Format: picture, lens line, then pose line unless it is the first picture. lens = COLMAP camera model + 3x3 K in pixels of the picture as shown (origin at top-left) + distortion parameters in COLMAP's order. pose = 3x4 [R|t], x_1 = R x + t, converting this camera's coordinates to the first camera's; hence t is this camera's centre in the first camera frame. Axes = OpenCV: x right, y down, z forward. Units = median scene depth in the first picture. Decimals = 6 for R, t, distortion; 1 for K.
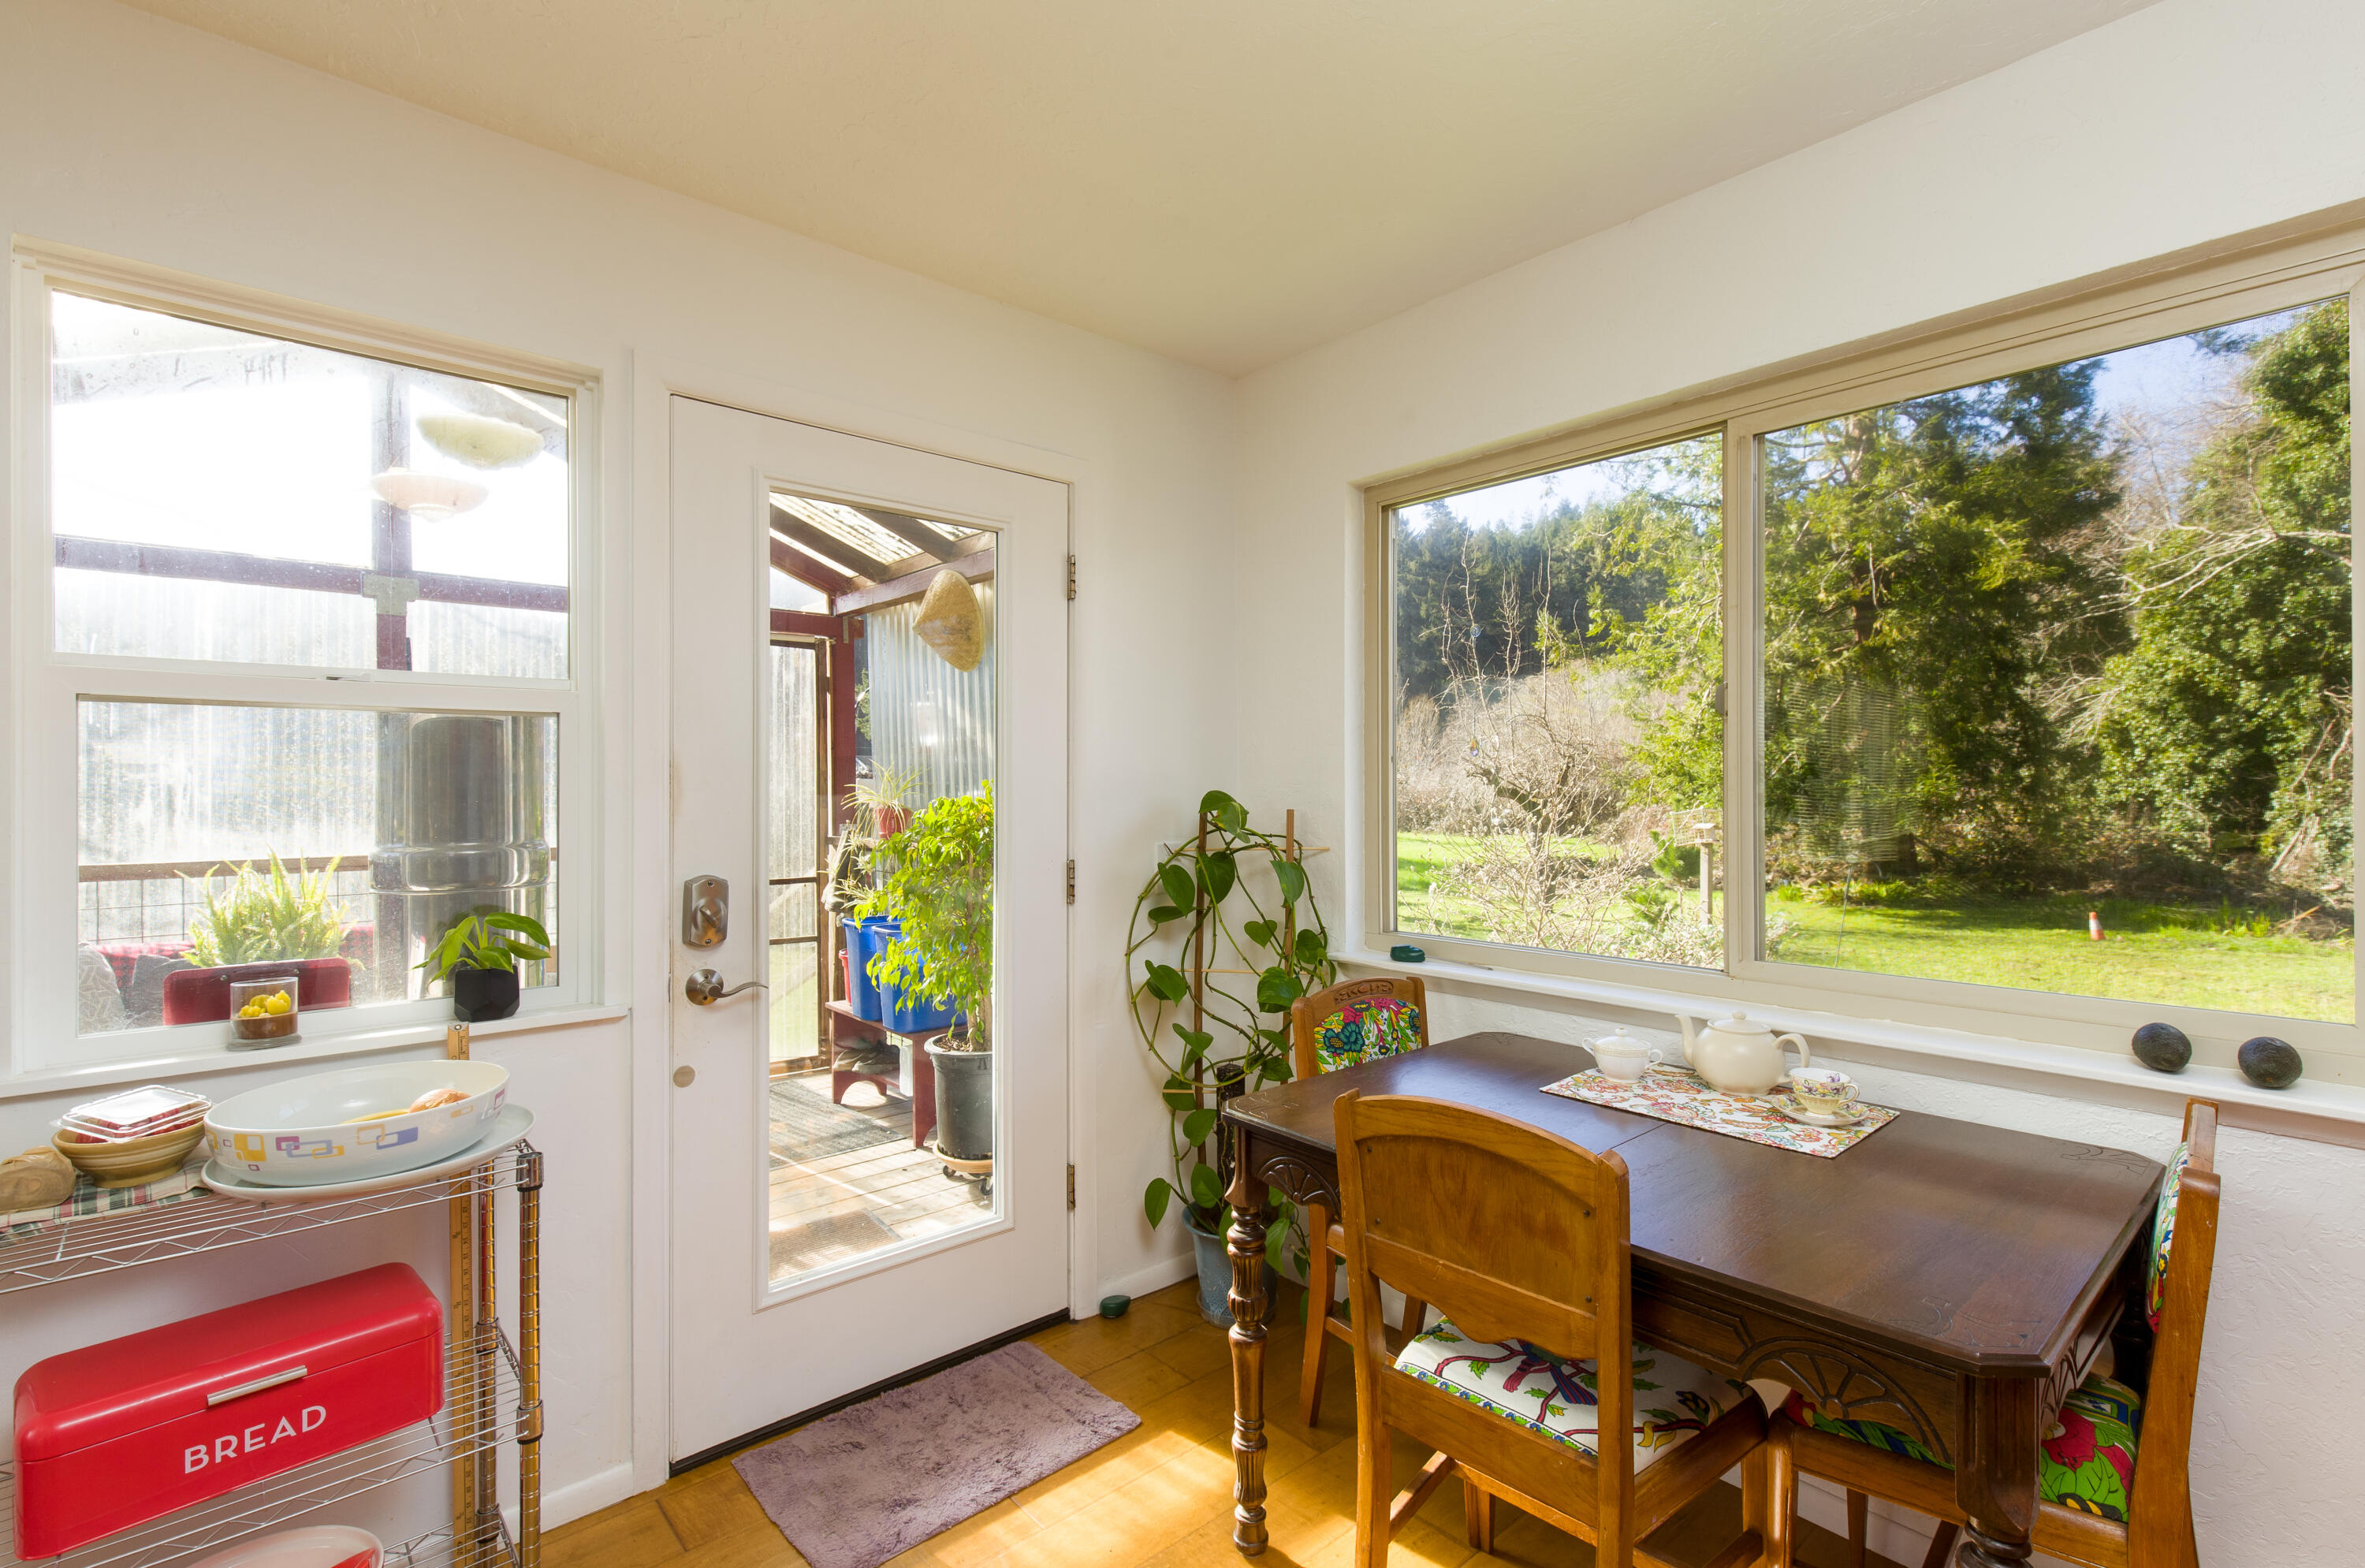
lens RADIAL K [[1080.0, 0, 1229.6], [0, 1080.0, 782.4], [0, 0, 1]] dist [0.003149, -0.001233]
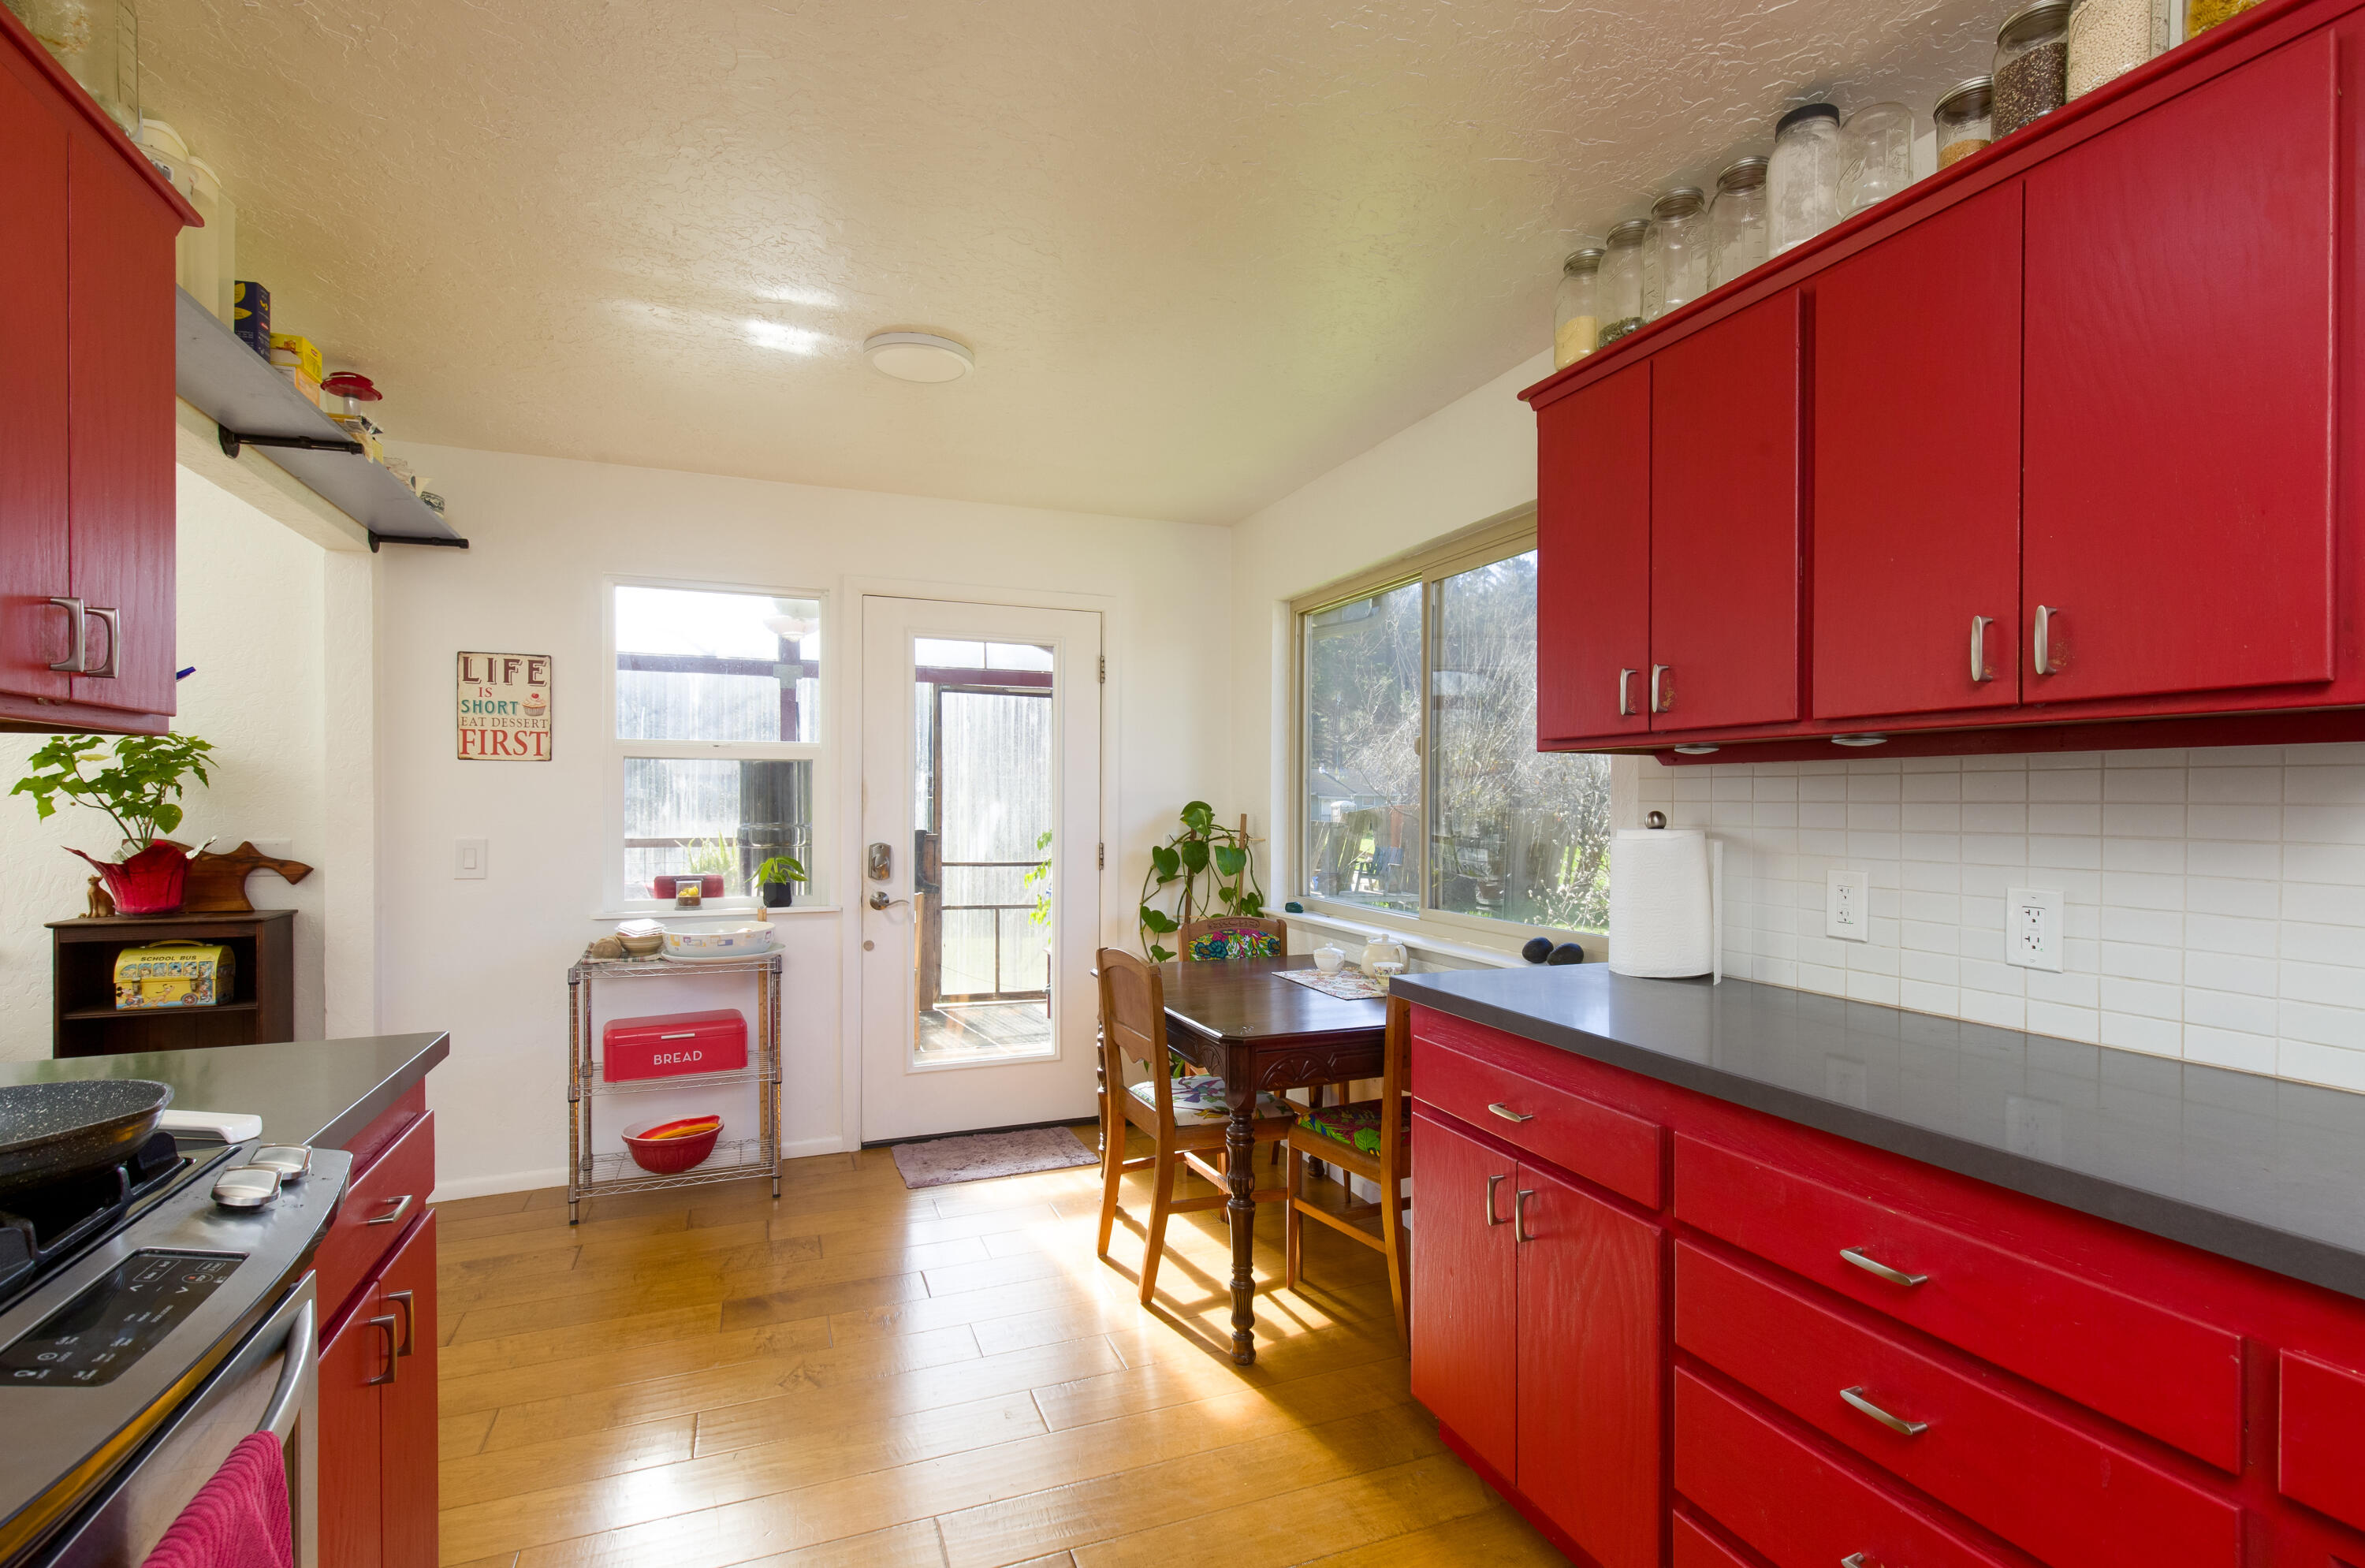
lens RADIAL K [[1080.0, 0, 1230.3], [0, 1080.0, 807.4], [0, 0, 1]] dist [0.003149, -0.001233]
pose [[0.947589, 0.009259, -0.319357, 0.311327], [-0.005664, 0.999910, 0.012185, -0.001623], [0.319441, -0.009737, 0.947556, -0.268557]]
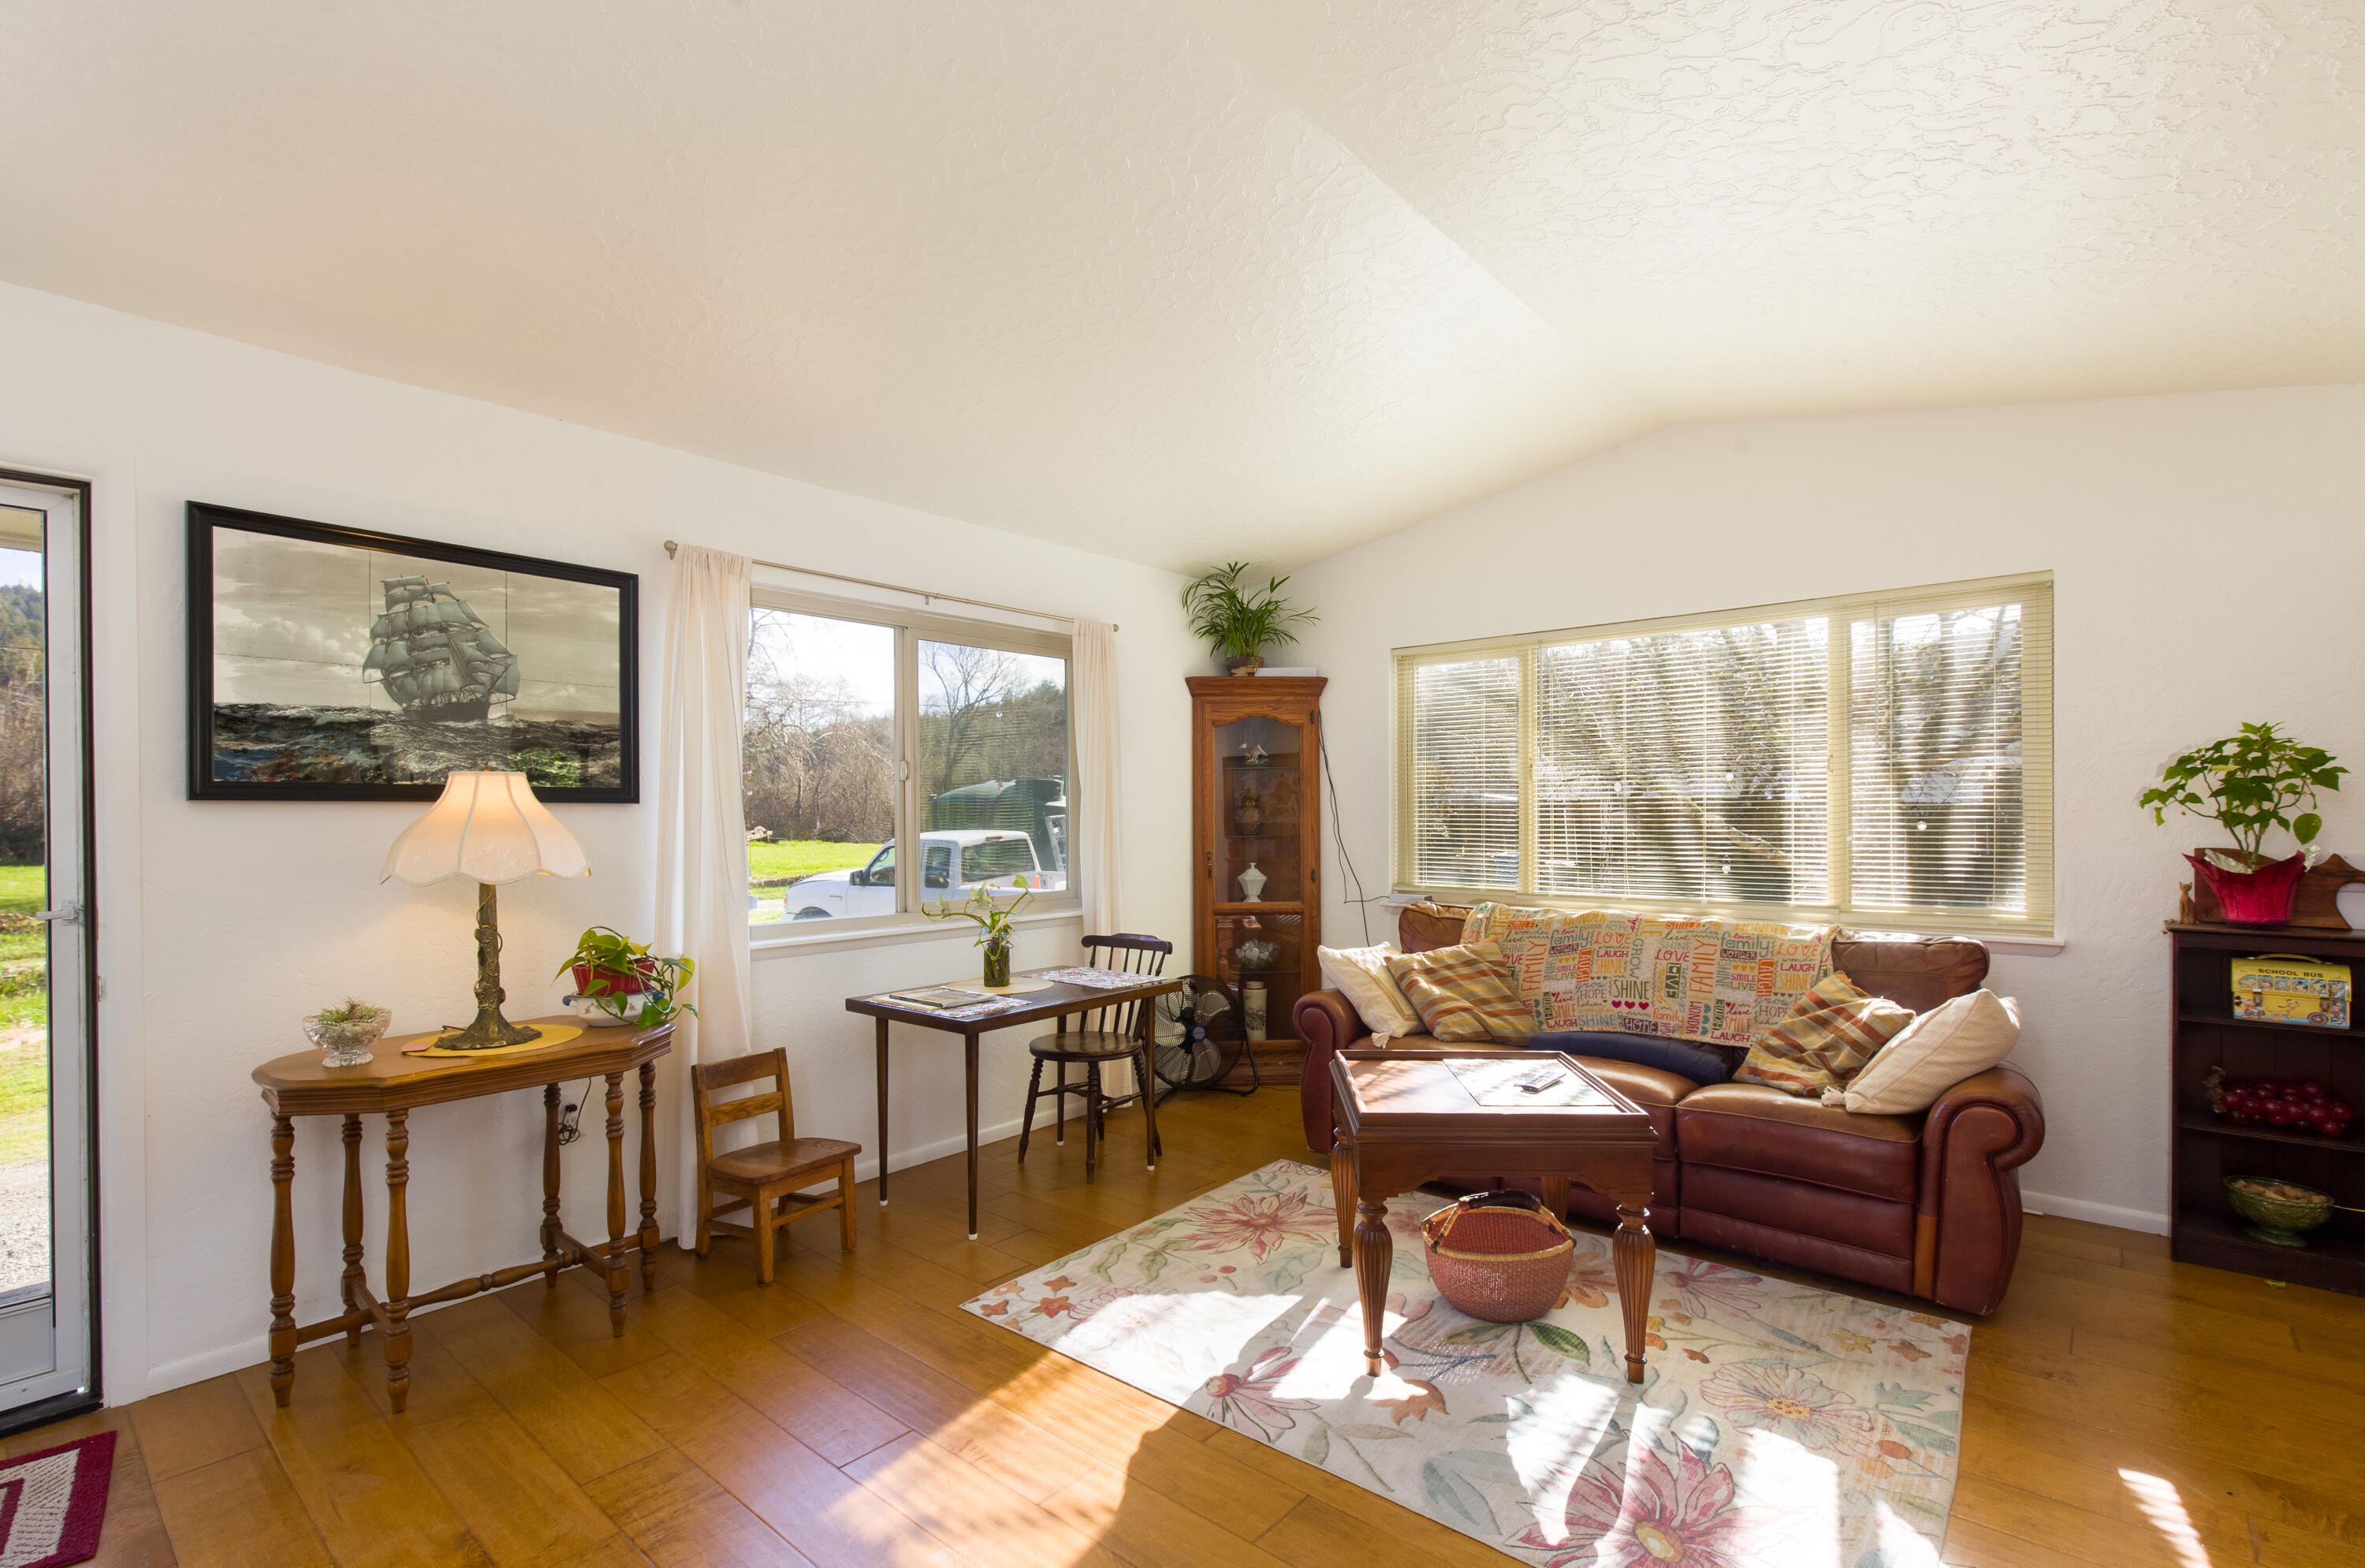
lens RADIAL K [[1080.0, 0, 1215.9], [0, 1080.0, 822.1], [0, 0, 1]] dist [0.003149, -0.001233]
pose [[0.149029, 0.015519, -0.988711, 0.029997], [0.014478, 0.999735, 0.017875, -0.008076], [0.988727, -0.016978, 0.148765, -0.572033]]
